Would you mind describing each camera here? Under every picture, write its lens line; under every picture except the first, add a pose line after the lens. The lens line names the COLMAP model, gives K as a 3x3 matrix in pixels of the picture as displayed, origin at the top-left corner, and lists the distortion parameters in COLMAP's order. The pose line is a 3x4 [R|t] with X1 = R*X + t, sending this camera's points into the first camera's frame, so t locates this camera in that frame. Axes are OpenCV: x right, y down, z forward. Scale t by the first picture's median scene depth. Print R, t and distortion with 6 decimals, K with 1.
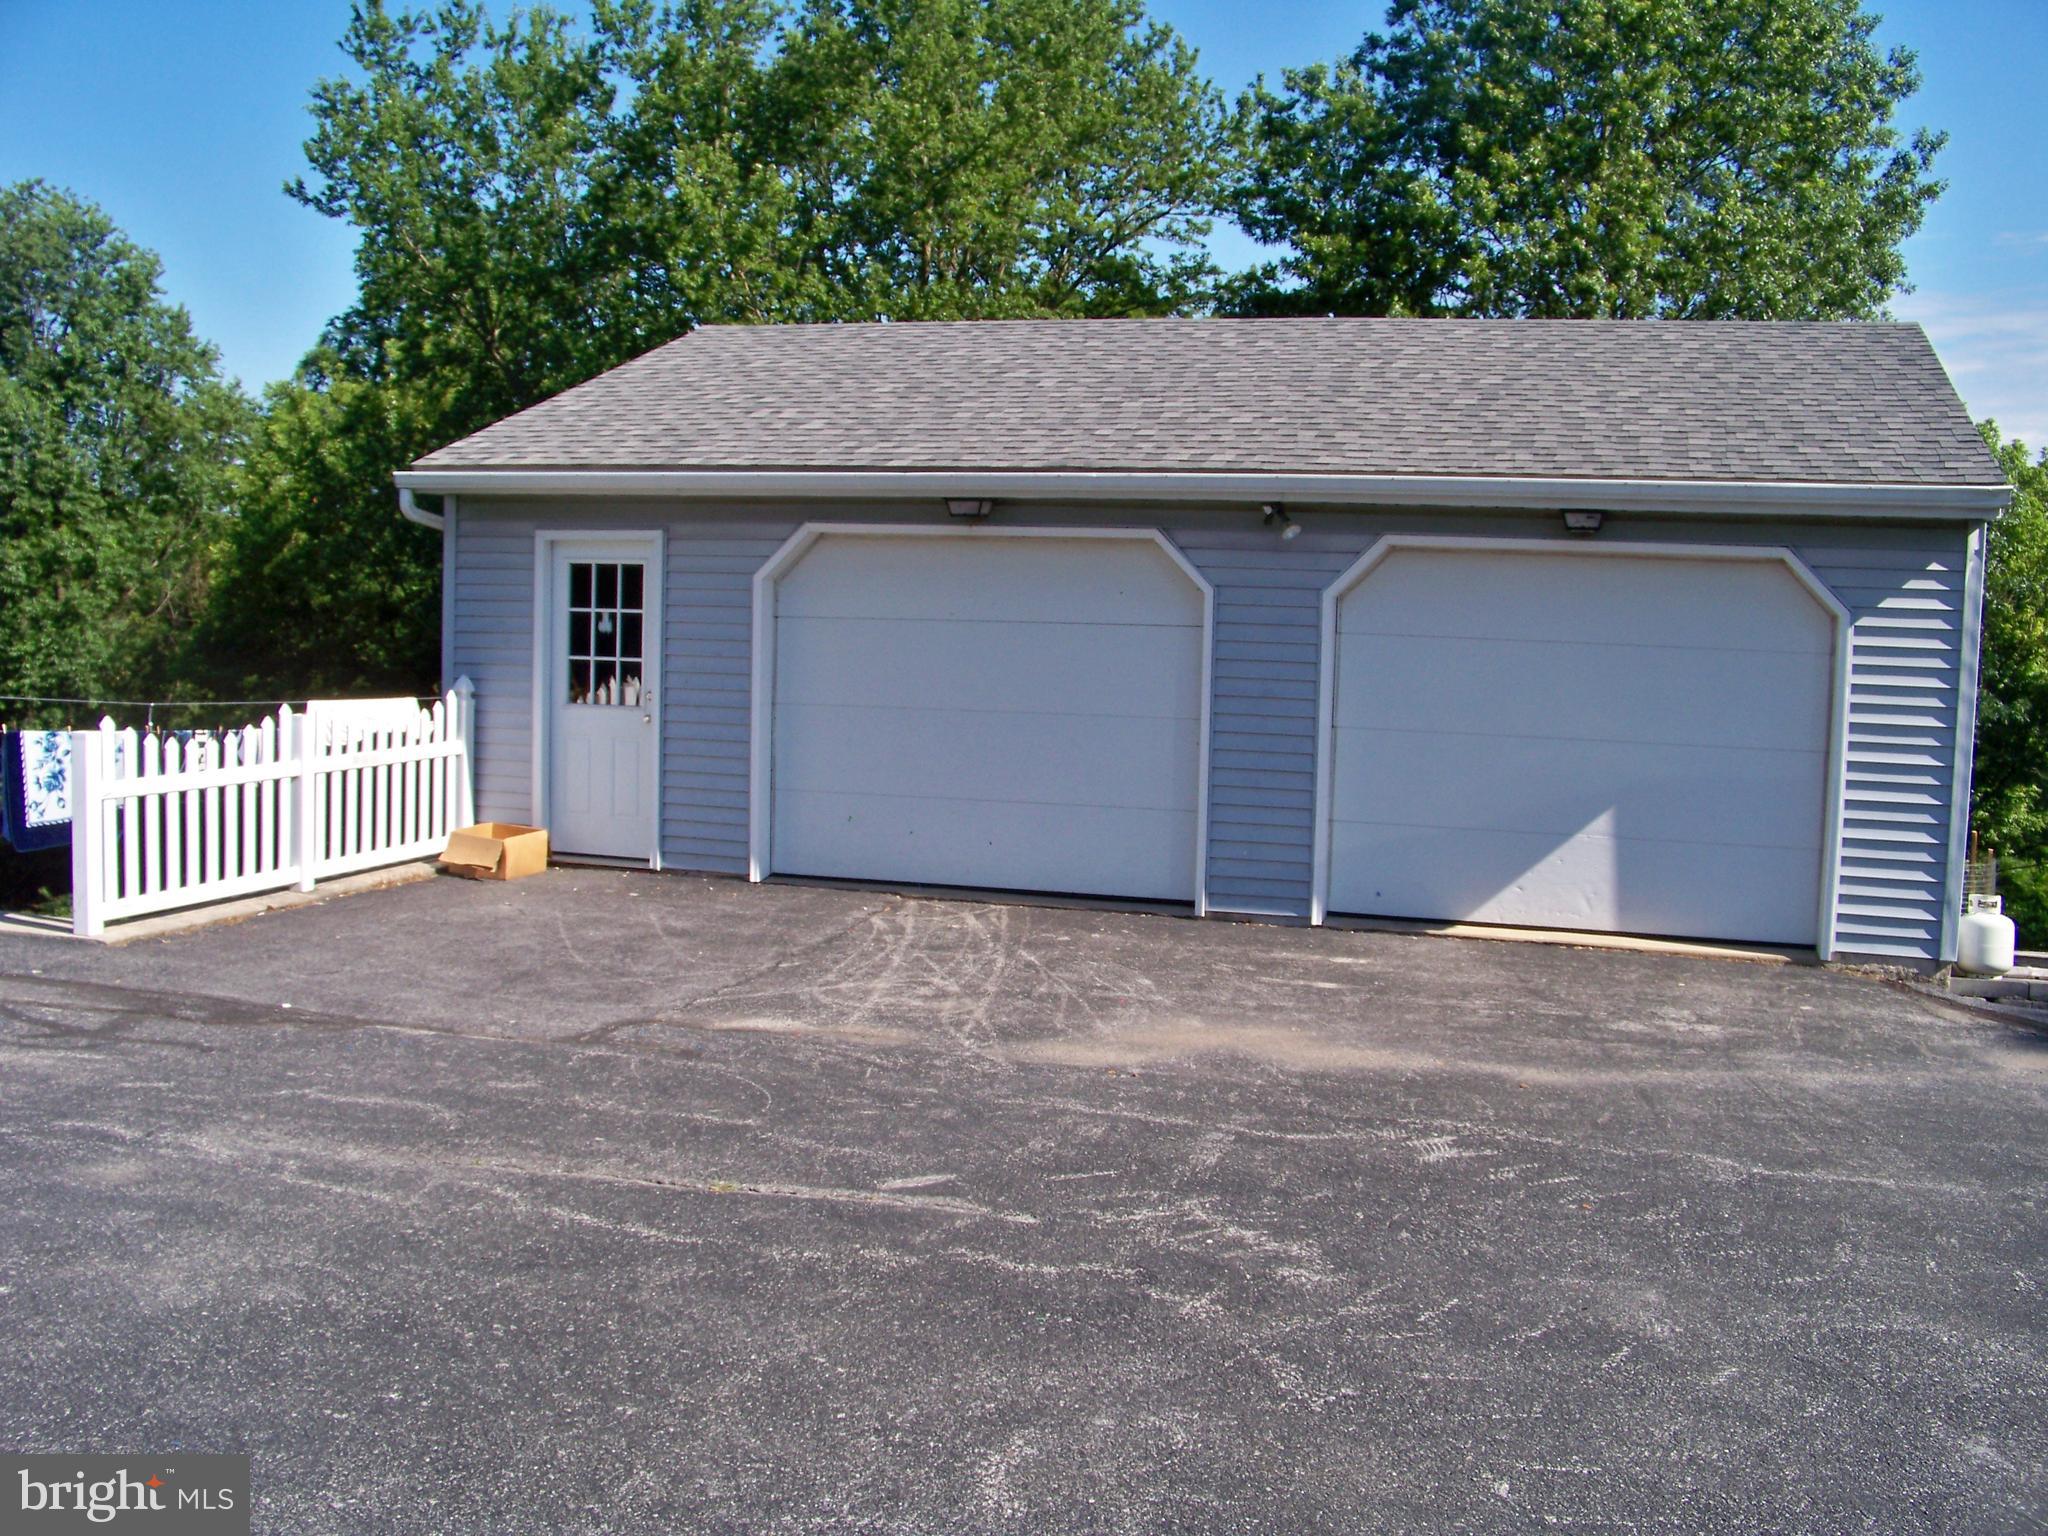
lens RADIAL K [[1993.2, 0, 1063.4], [0, 1993.2, 765.0], [0, 0, 1]] dist [-0.235248, 0.285654]
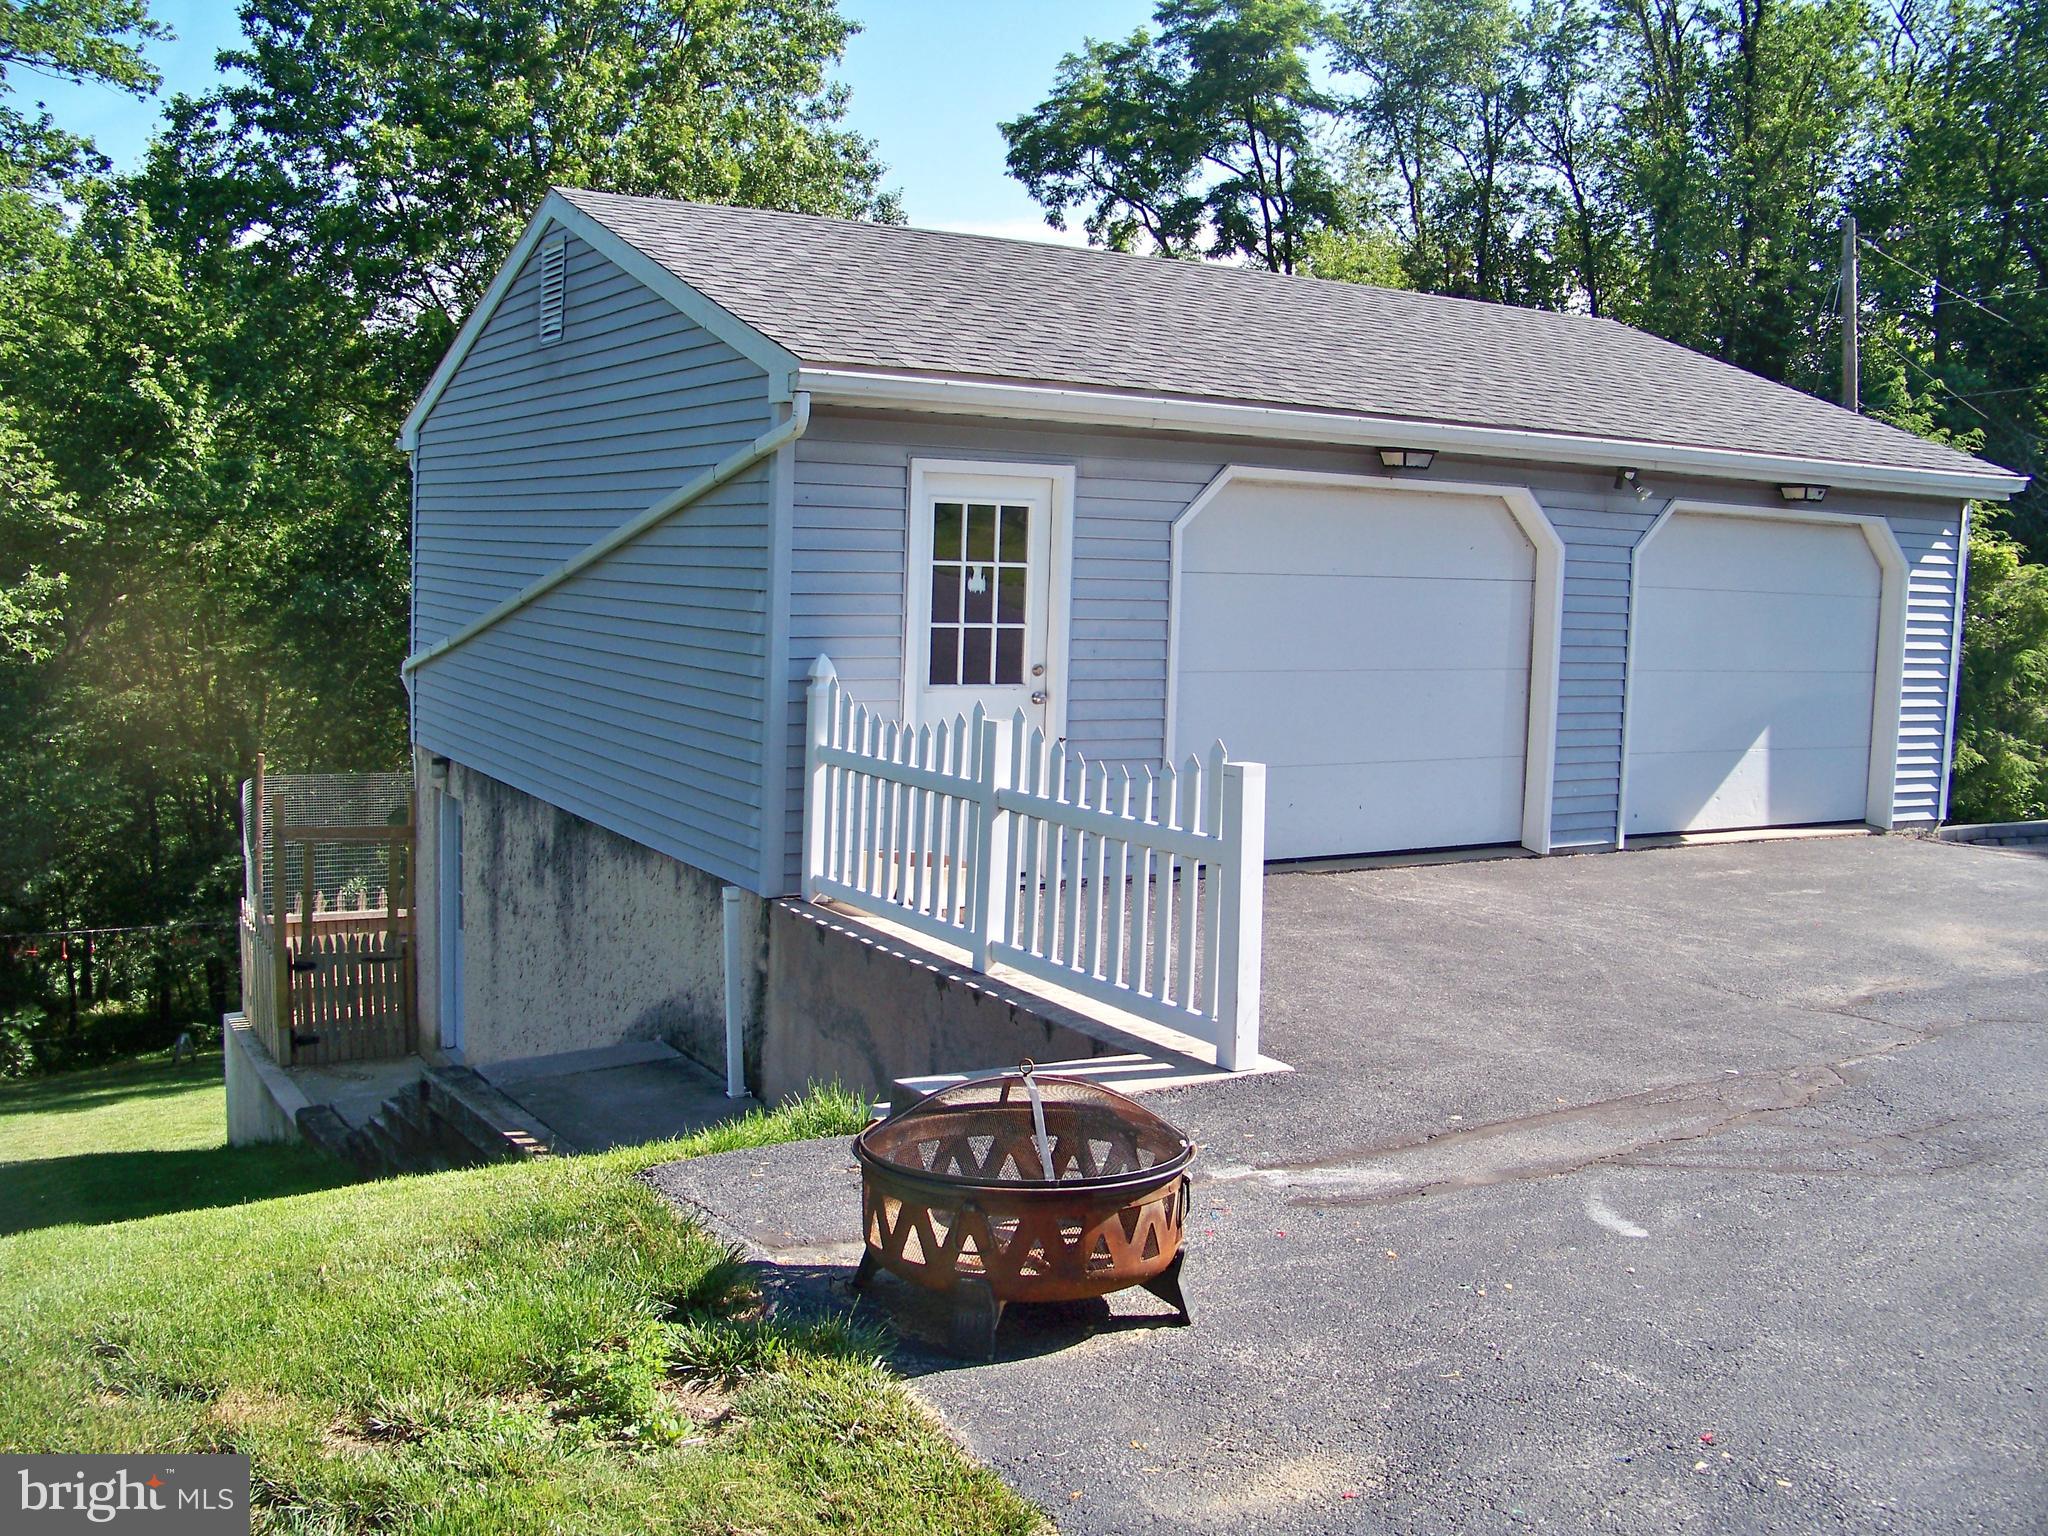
lens RADIAL K [[1993.2, 0, 1063.4], [0, 1993.2, 765.0], [0, 0, 1]] dist [-0.235248, 0.285654]
pose [[0.671306, -0.090403, 0.735646, -0.844203], [0.039517, 0.995487, 0.086273, -0.069882], [-0.740126, -0.028845, 0.671849, 0.470901]]
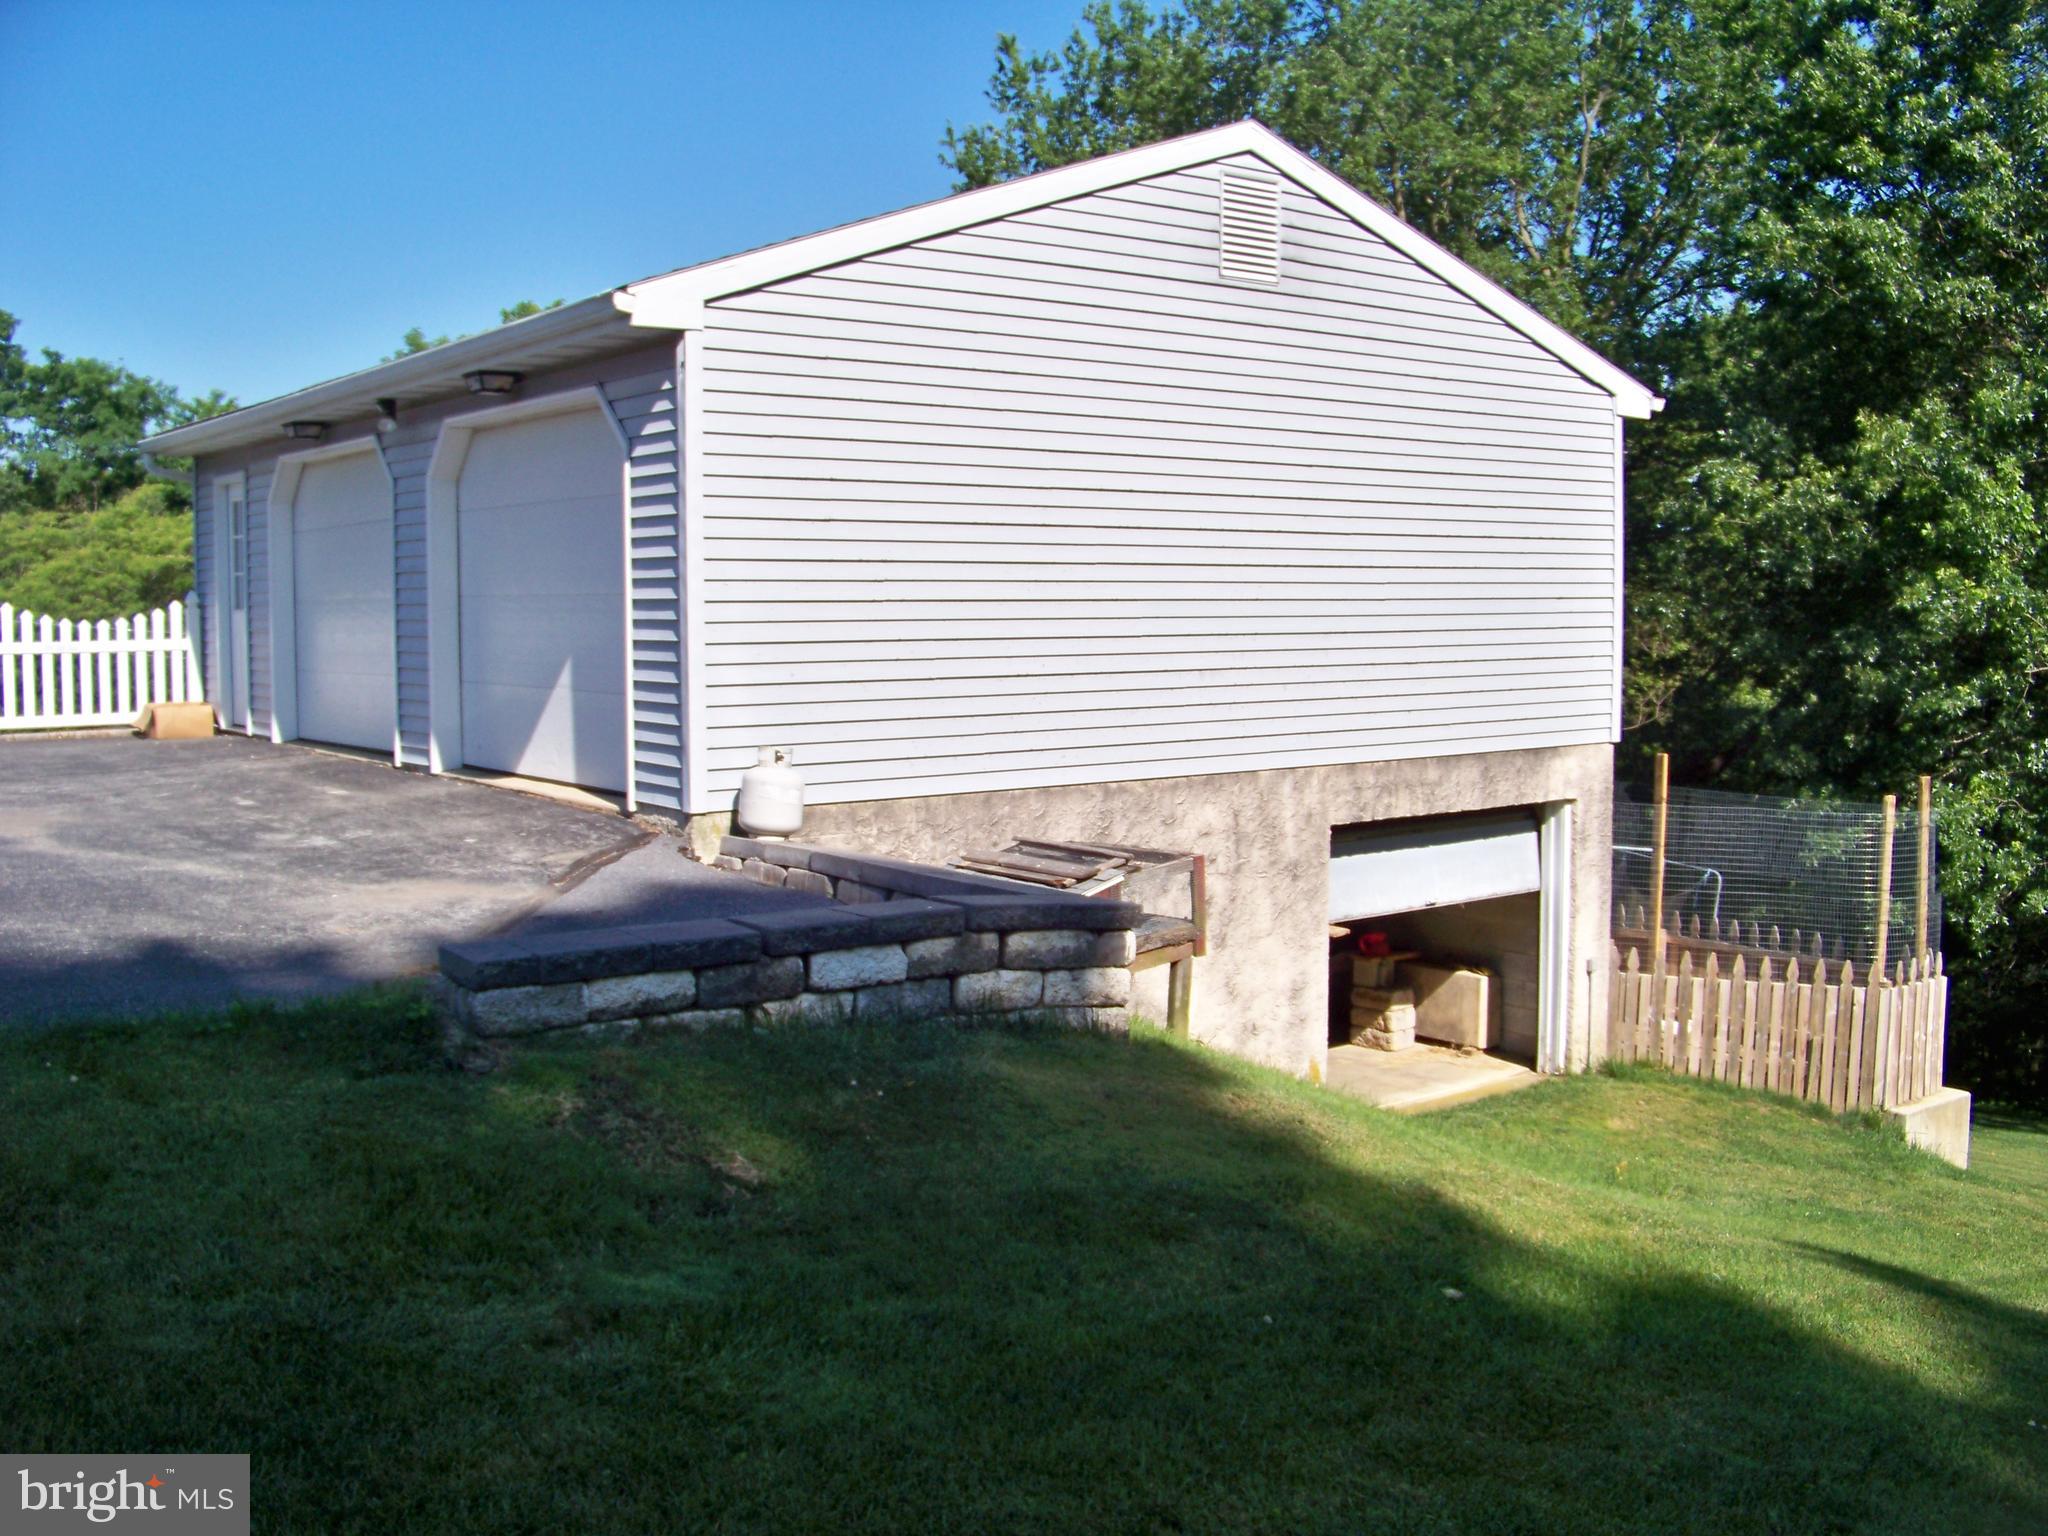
lens RADIAL K [[1993.2, 0, 1063.4], [0, 1993.2, 765.0], [0, 0, 1]] dist [-0.235248, 0.285654]
pose [[0.824810, 0.017440, -0.565141, 0.992941], [-0.024844, 0.999677, -0.005409, 0.069883], [0.564864, 0.018502, 0.824977, 0.282320]]
